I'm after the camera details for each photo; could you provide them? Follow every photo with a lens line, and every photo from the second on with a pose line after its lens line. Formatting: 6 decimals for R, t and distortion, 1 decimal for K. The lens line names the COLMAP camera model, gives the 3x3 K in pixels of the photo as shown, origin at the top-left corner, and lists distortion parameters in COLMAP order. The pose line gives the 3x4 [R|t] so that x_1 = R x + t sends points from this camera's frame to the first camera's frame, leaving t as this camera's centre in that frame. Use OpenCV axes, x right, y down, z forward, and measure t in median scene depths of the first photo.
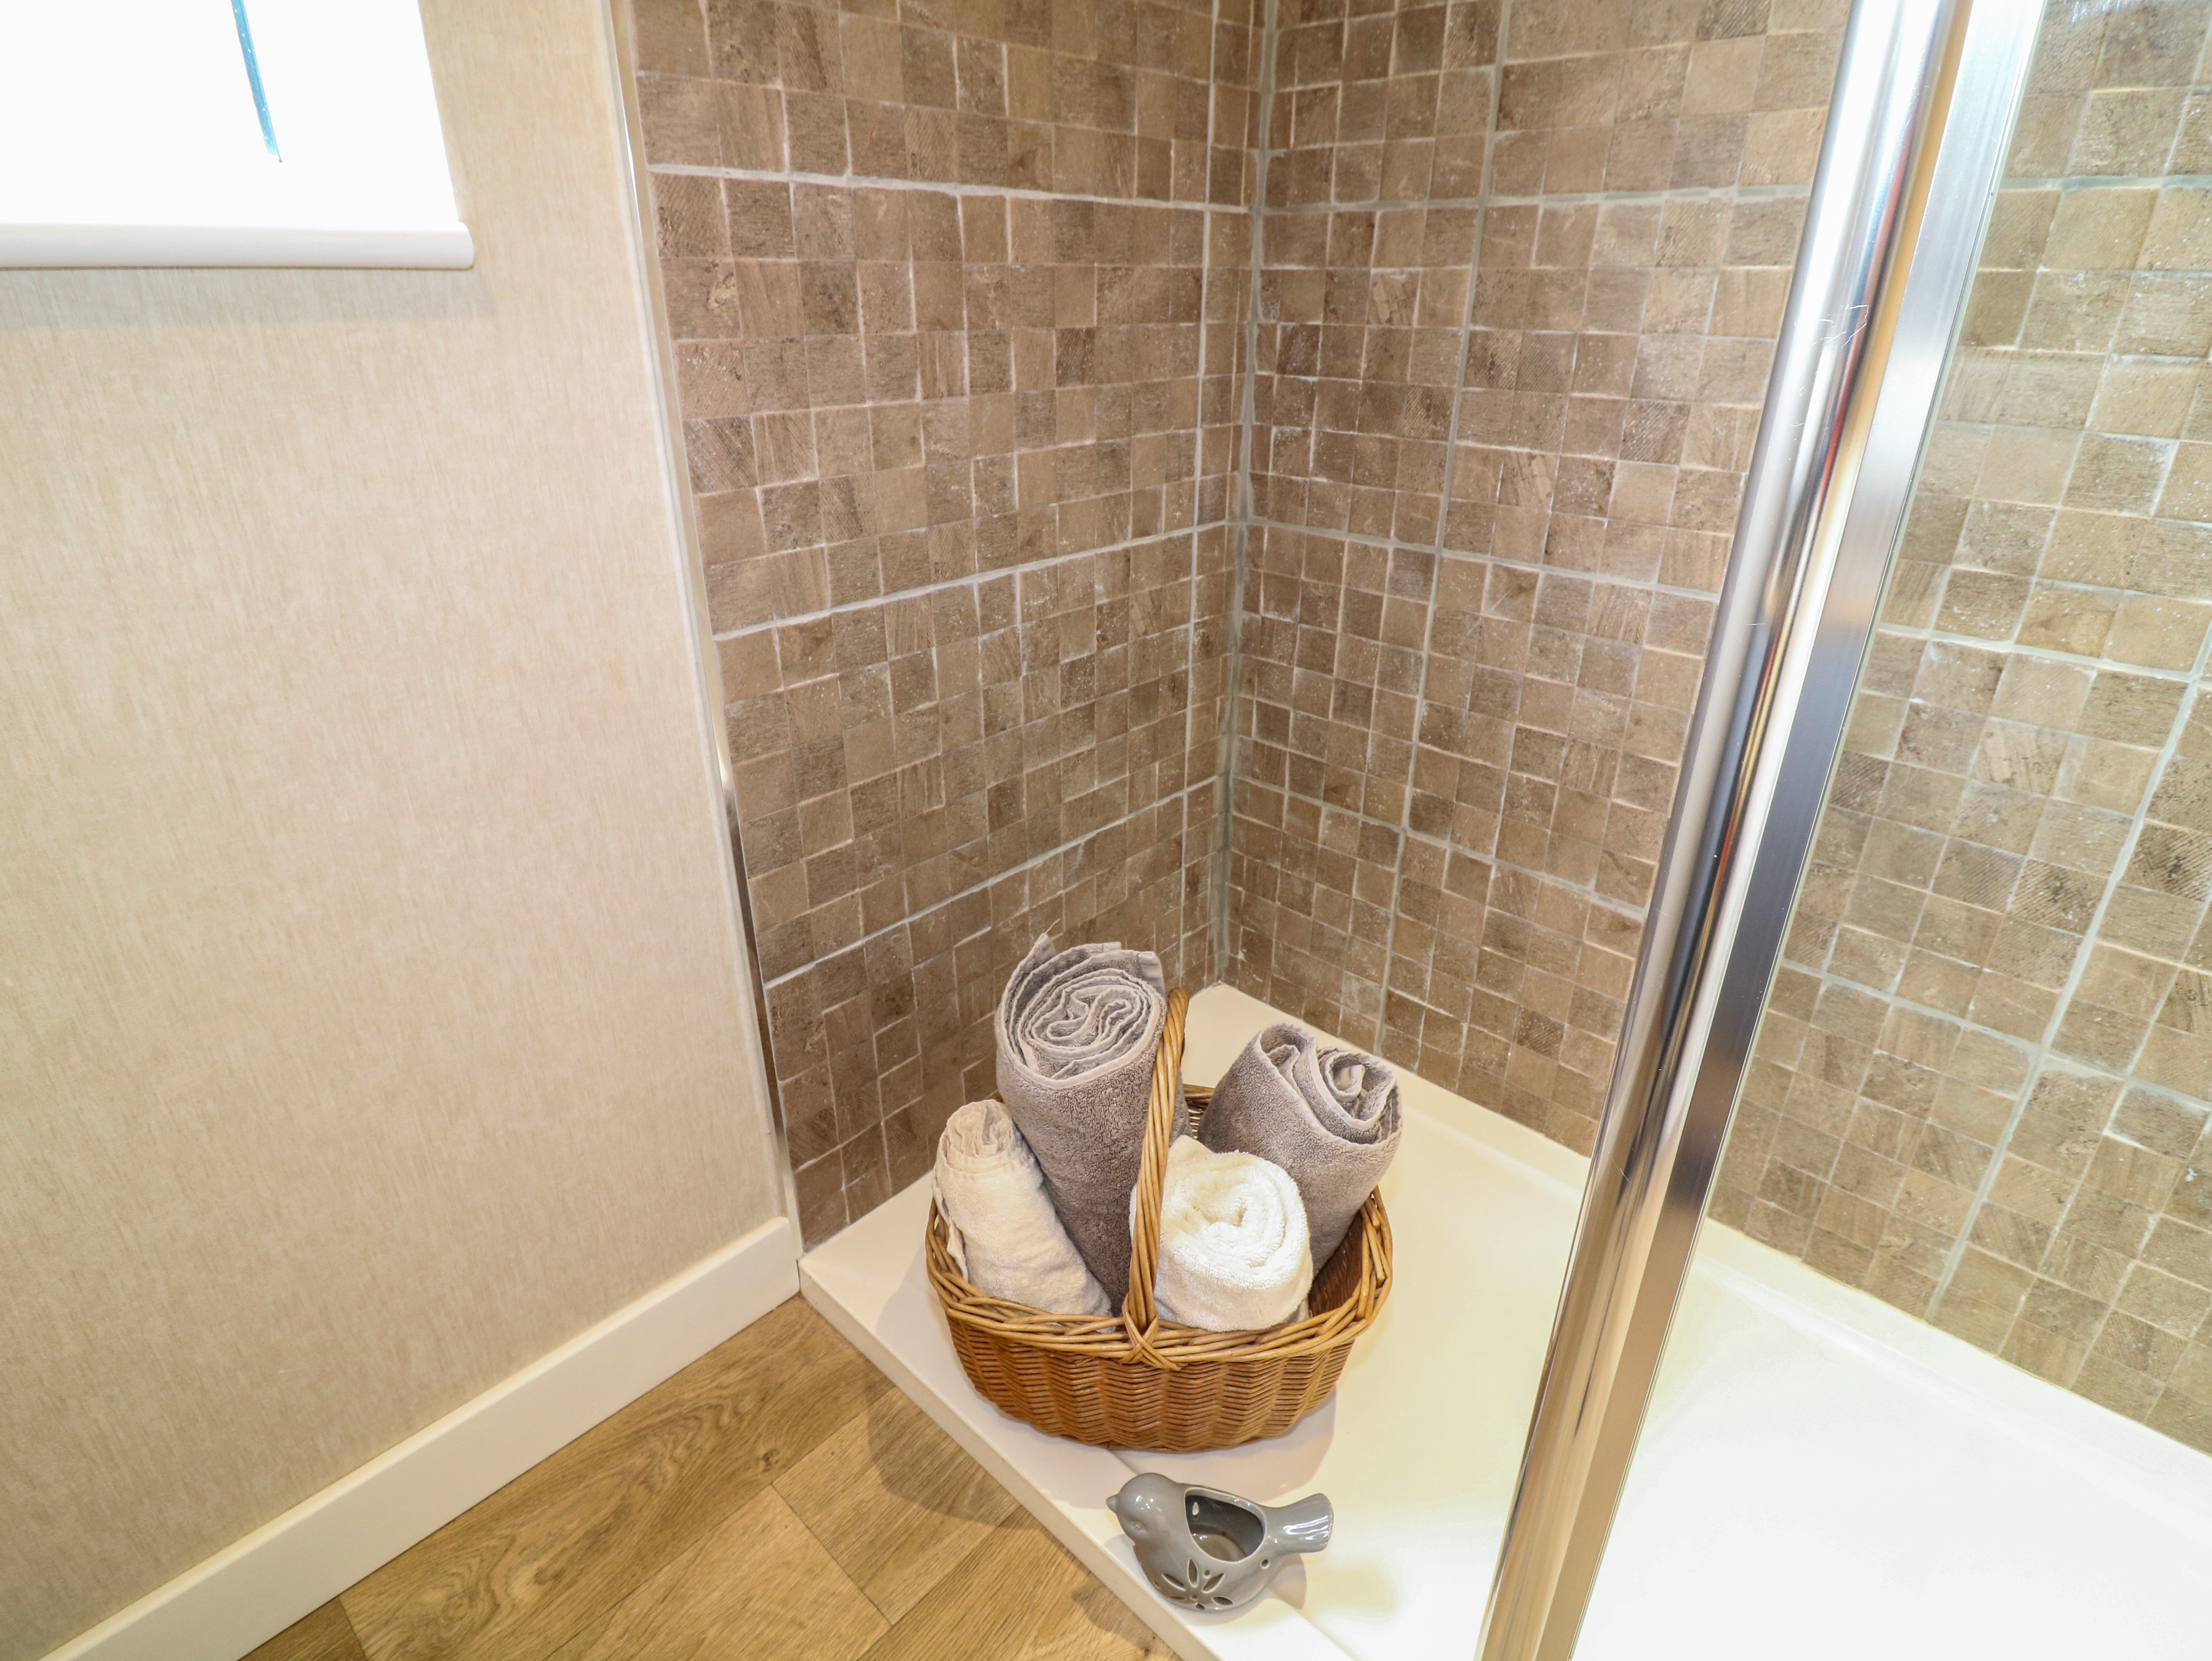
lens RADIAL K [[1155.1, 0, 1104.4], [0, 1155.1, 812.9], [0, 0, 1]] dist [-0.014348, -0.001911]
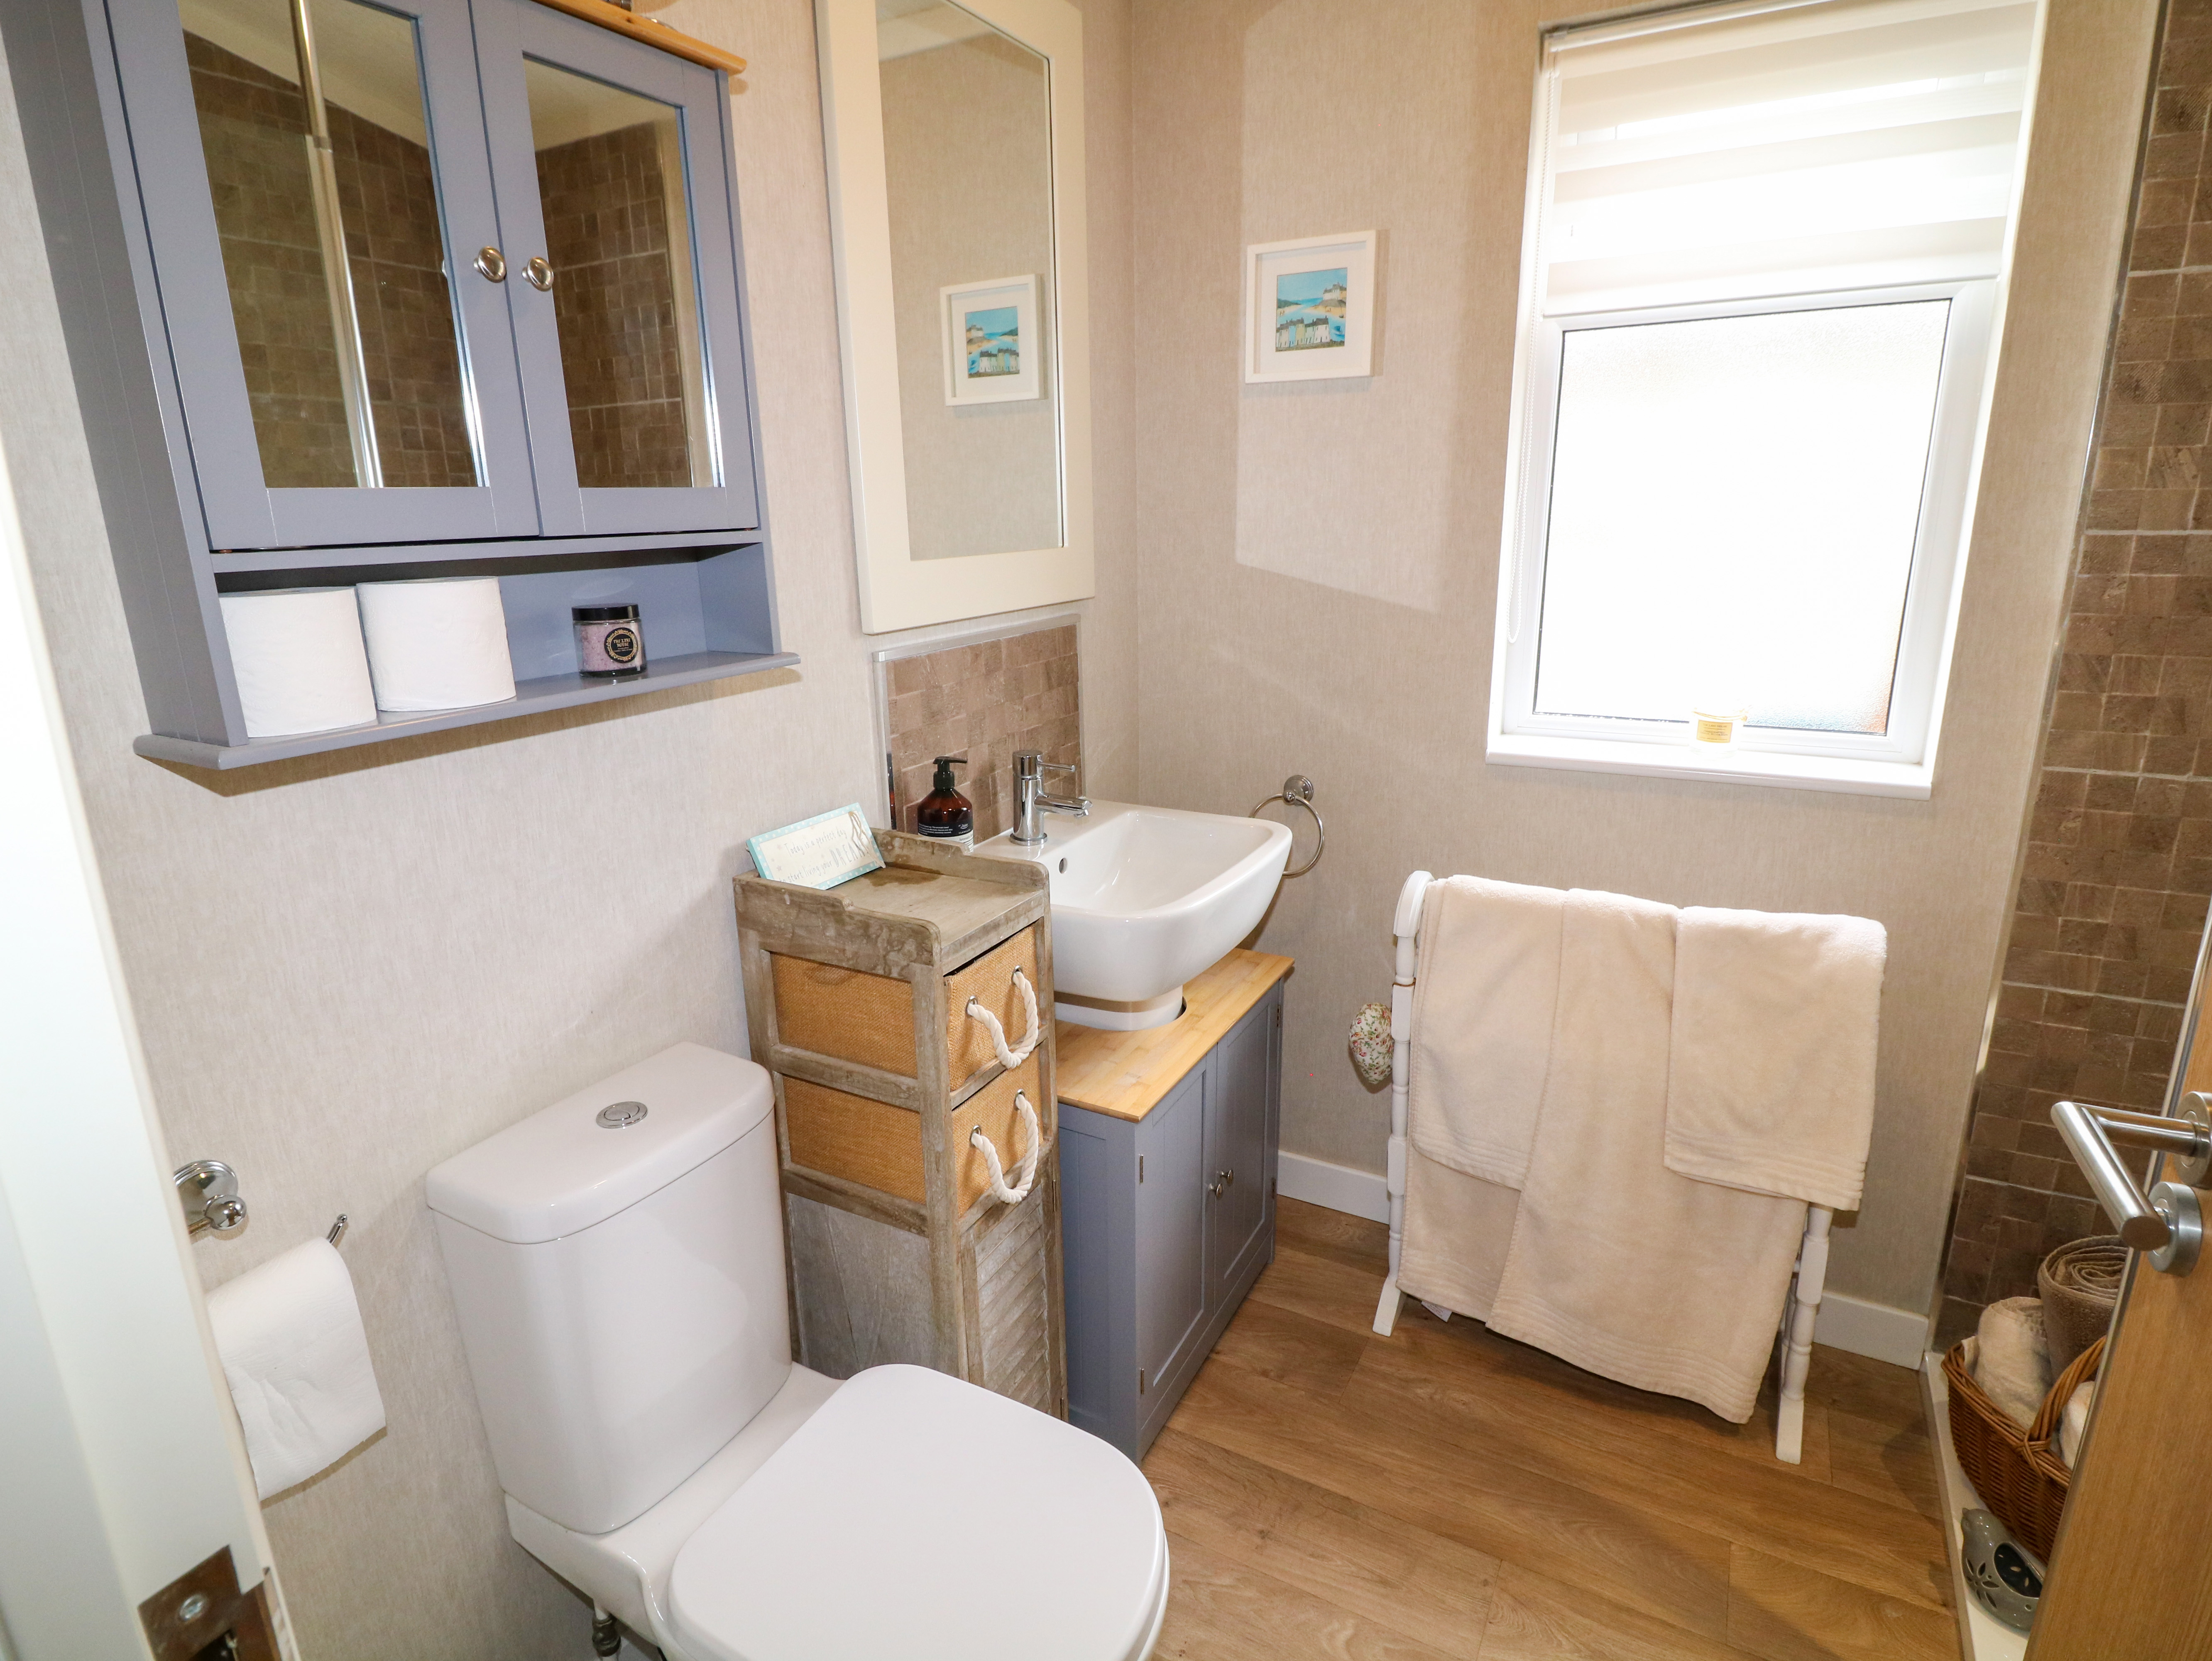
lens RADIAL K [[1155.1, 0, 1108.1], [0, 1155.1, 814.4], [0, 0, 1]] dist [-0.014348, -0.001911]
pose [[0.253378, 0.241443, -0.936752, 1.041079], [-0.383568, 0.914053, 0.131843, -0.093239], [0.888074, 0.325902, 0.324211, -1.059950]]
